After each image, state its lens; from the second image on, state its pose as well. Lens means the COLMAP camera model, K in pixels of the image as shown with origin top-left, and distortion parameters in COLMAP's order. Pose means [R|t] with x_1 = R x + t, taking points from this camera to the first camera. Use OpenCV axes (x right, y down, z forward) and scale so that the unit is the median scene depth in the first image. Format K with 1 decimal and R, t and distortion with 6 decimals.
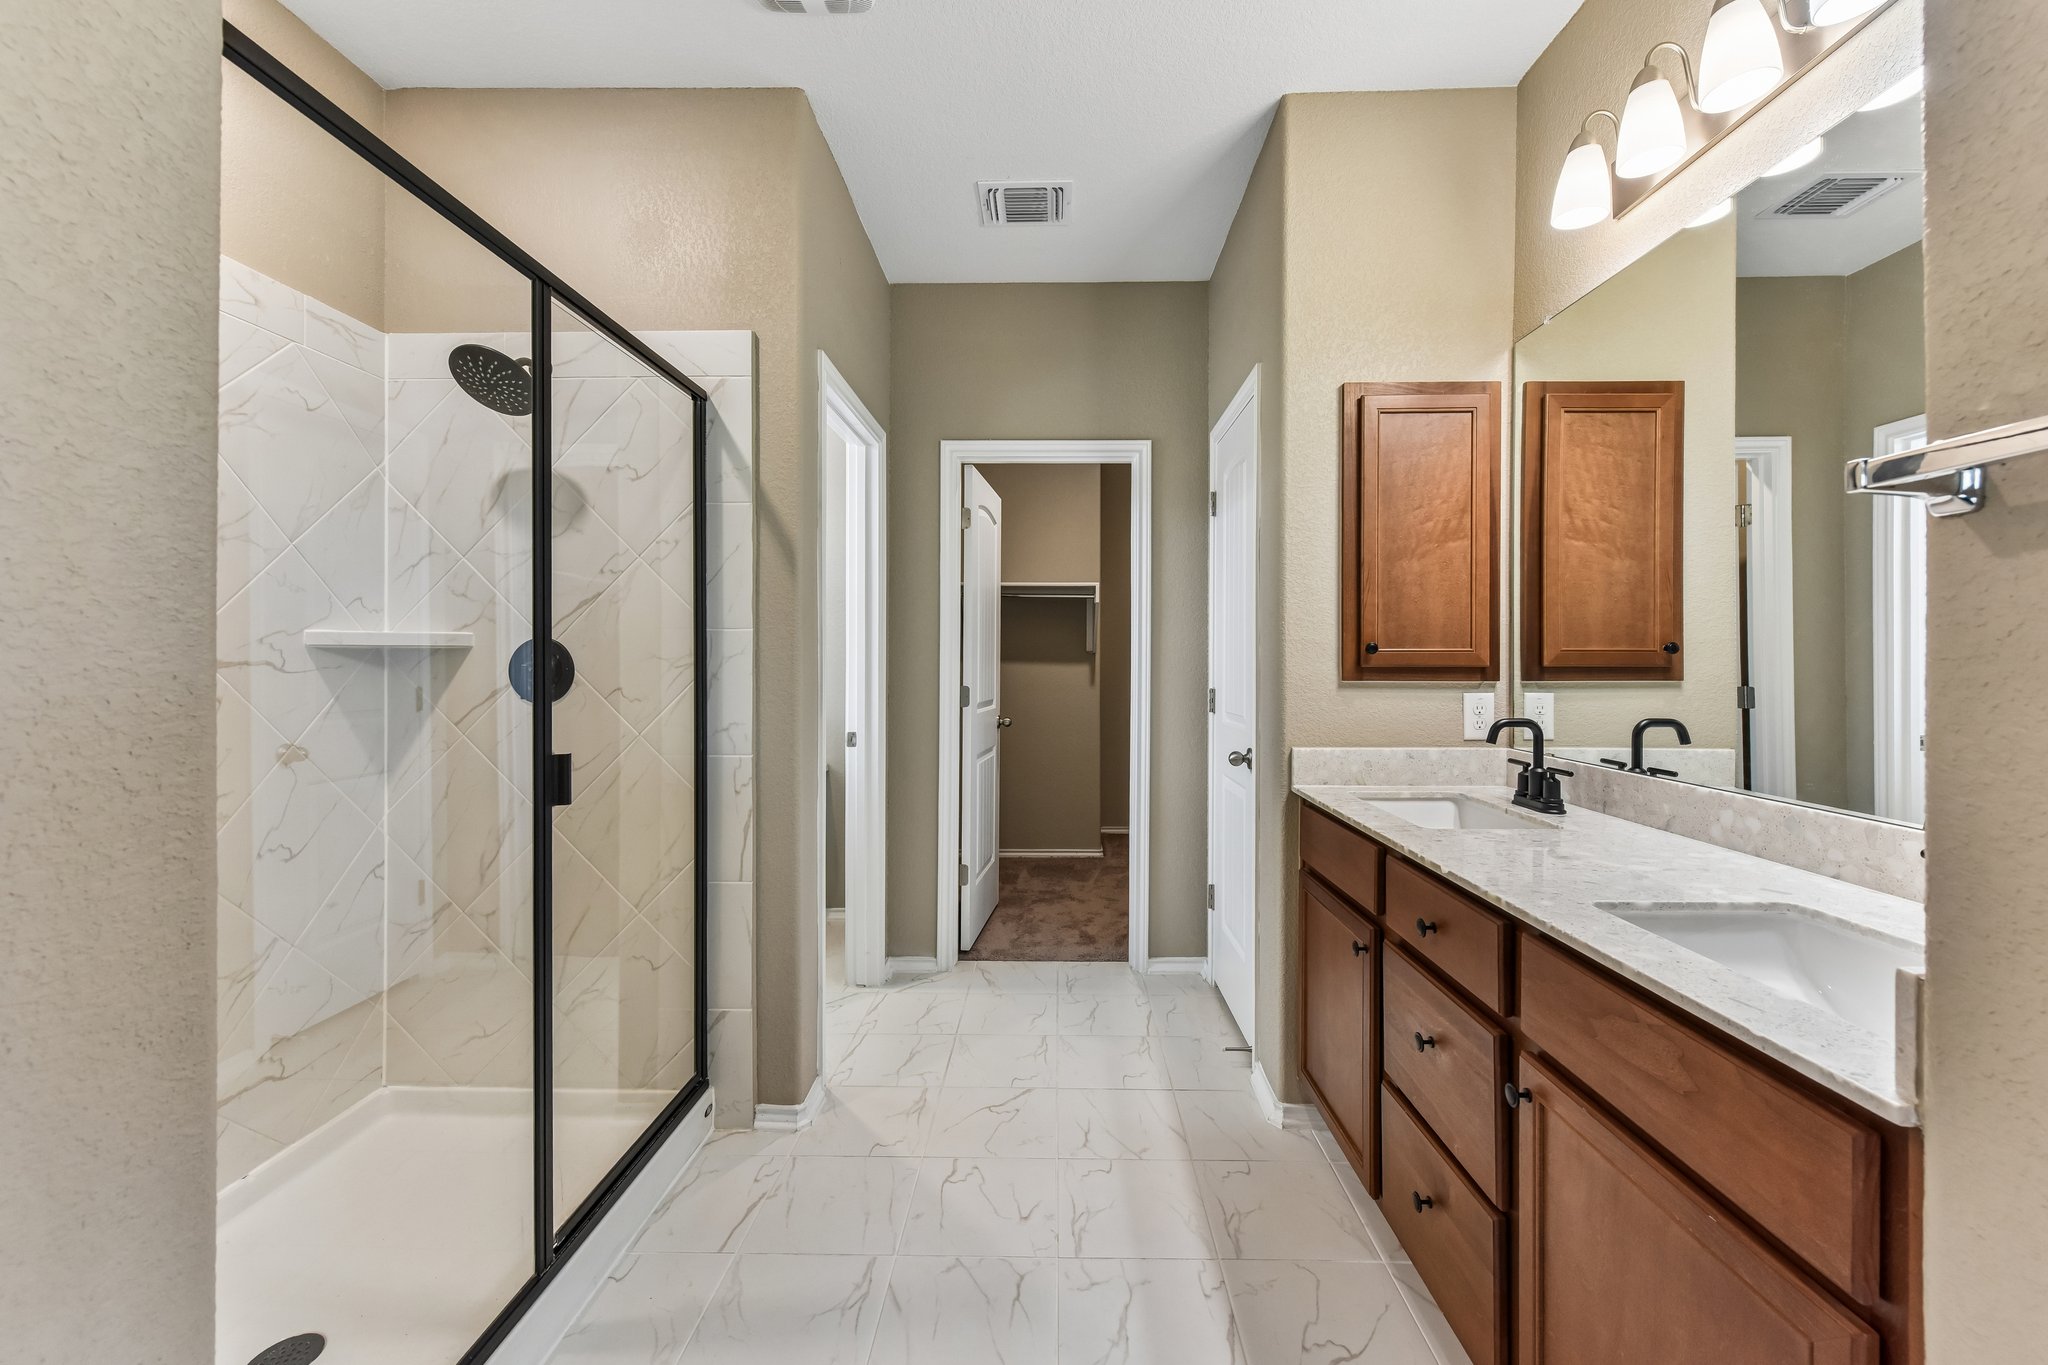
lens RADIAL K [[801.5, 0, 1033.9], [0, 801.5, 669.1], [0, 0, 1]] dist [0.006649, -0.002548]
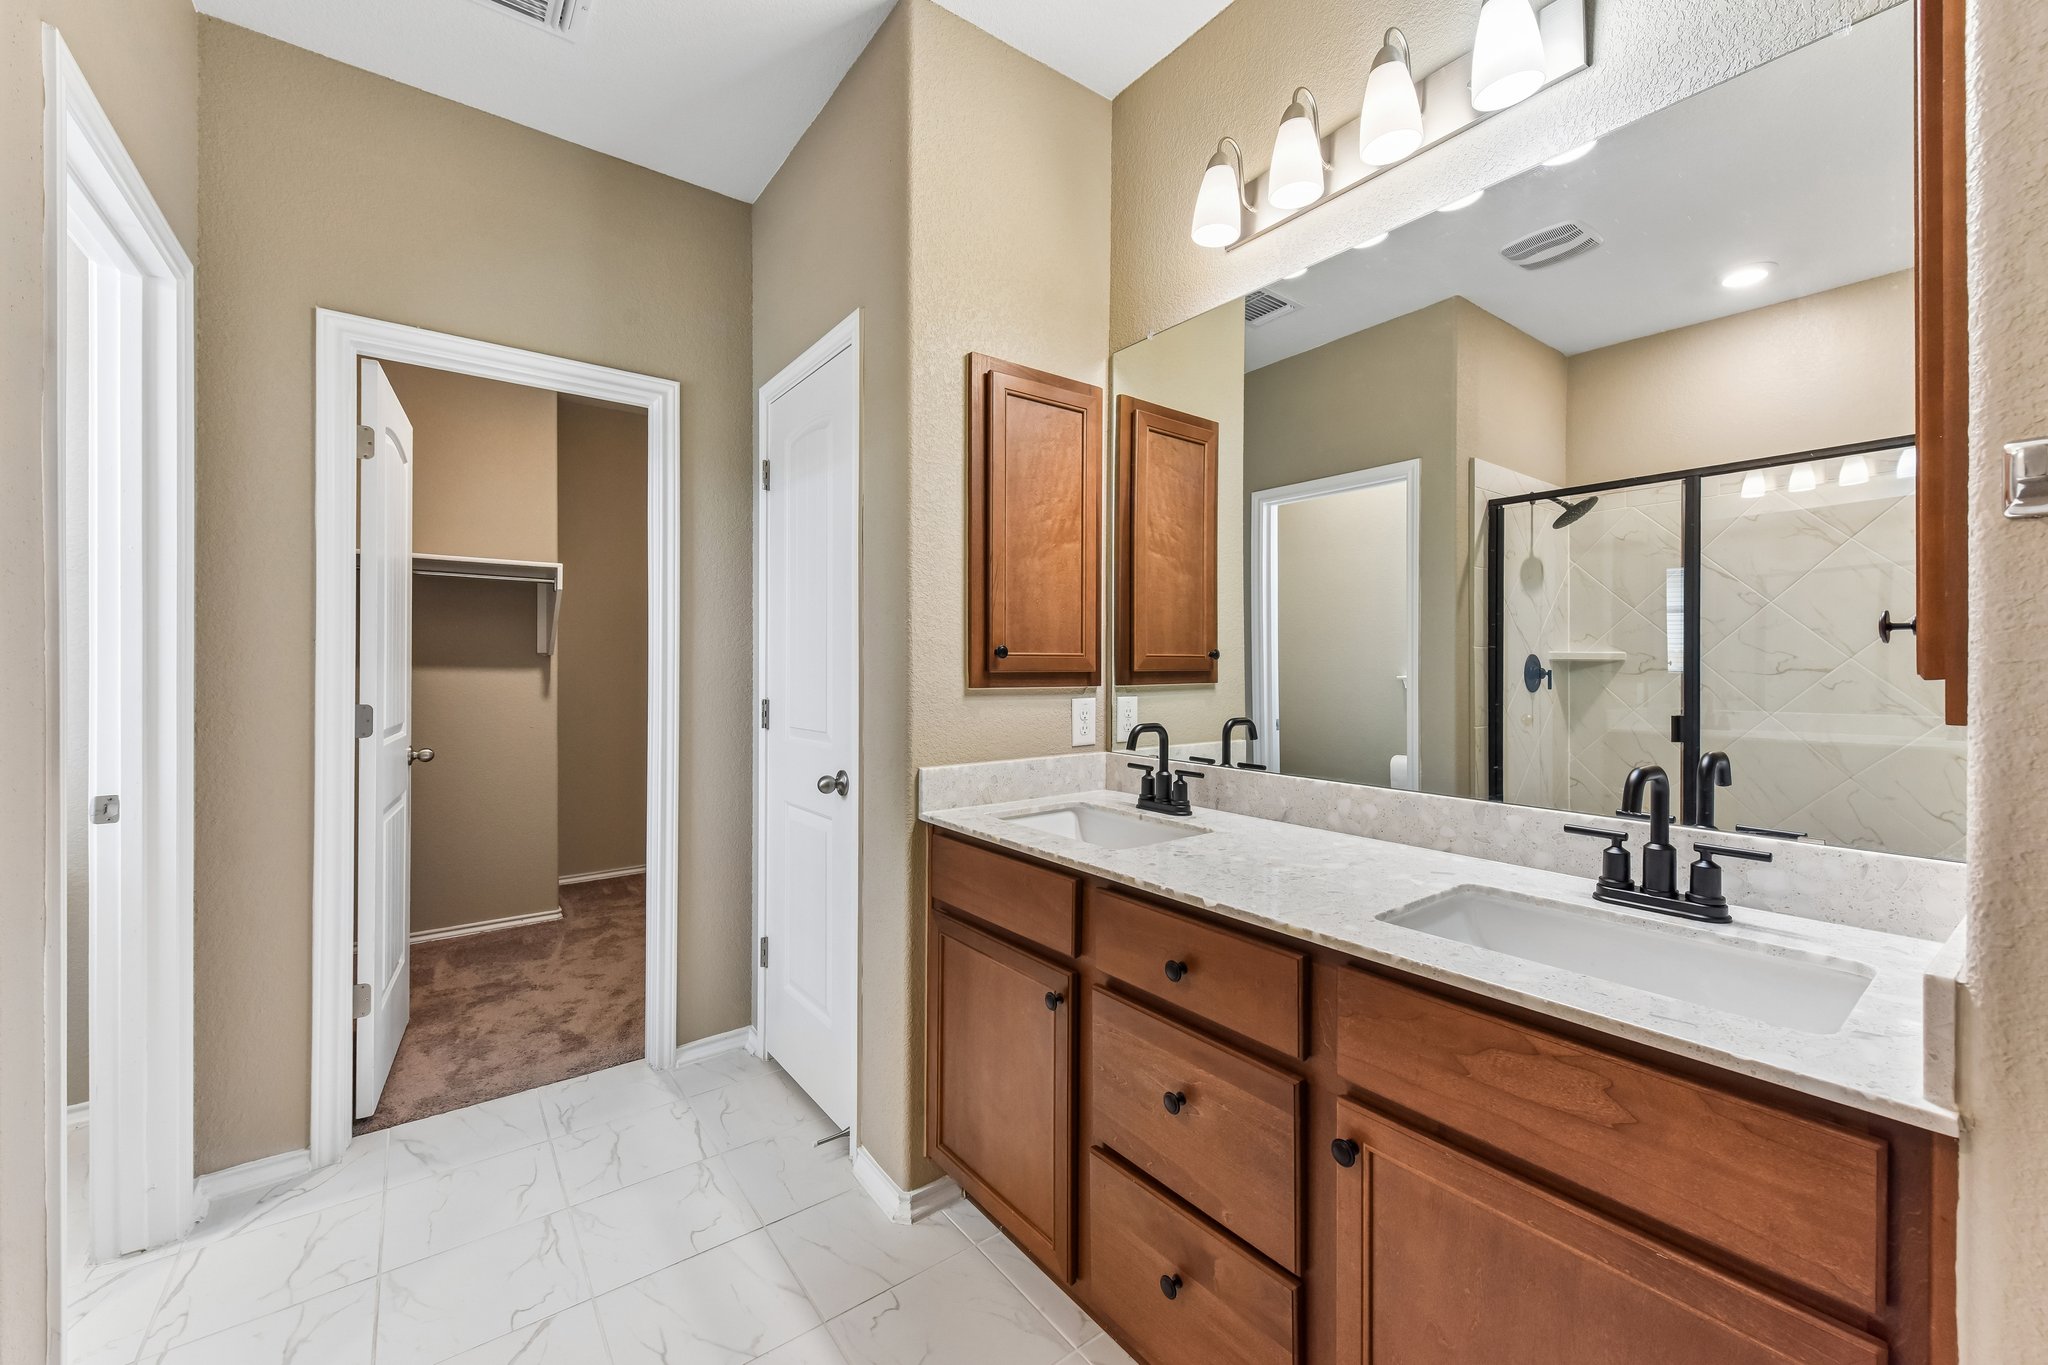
lens RADIAL K [[801.5, 0, 1022.3], [0, 801.5, 672.3], [0, 0, 1]] dist [0.006649, -0.002548]
pose [[0.780385, -0.004051, 0.625286, -0.124184], [0.005765, 0.999983, -0.000716, -0.002089], [-0.625272, 0.004164, 0.780395, 0.274678]]
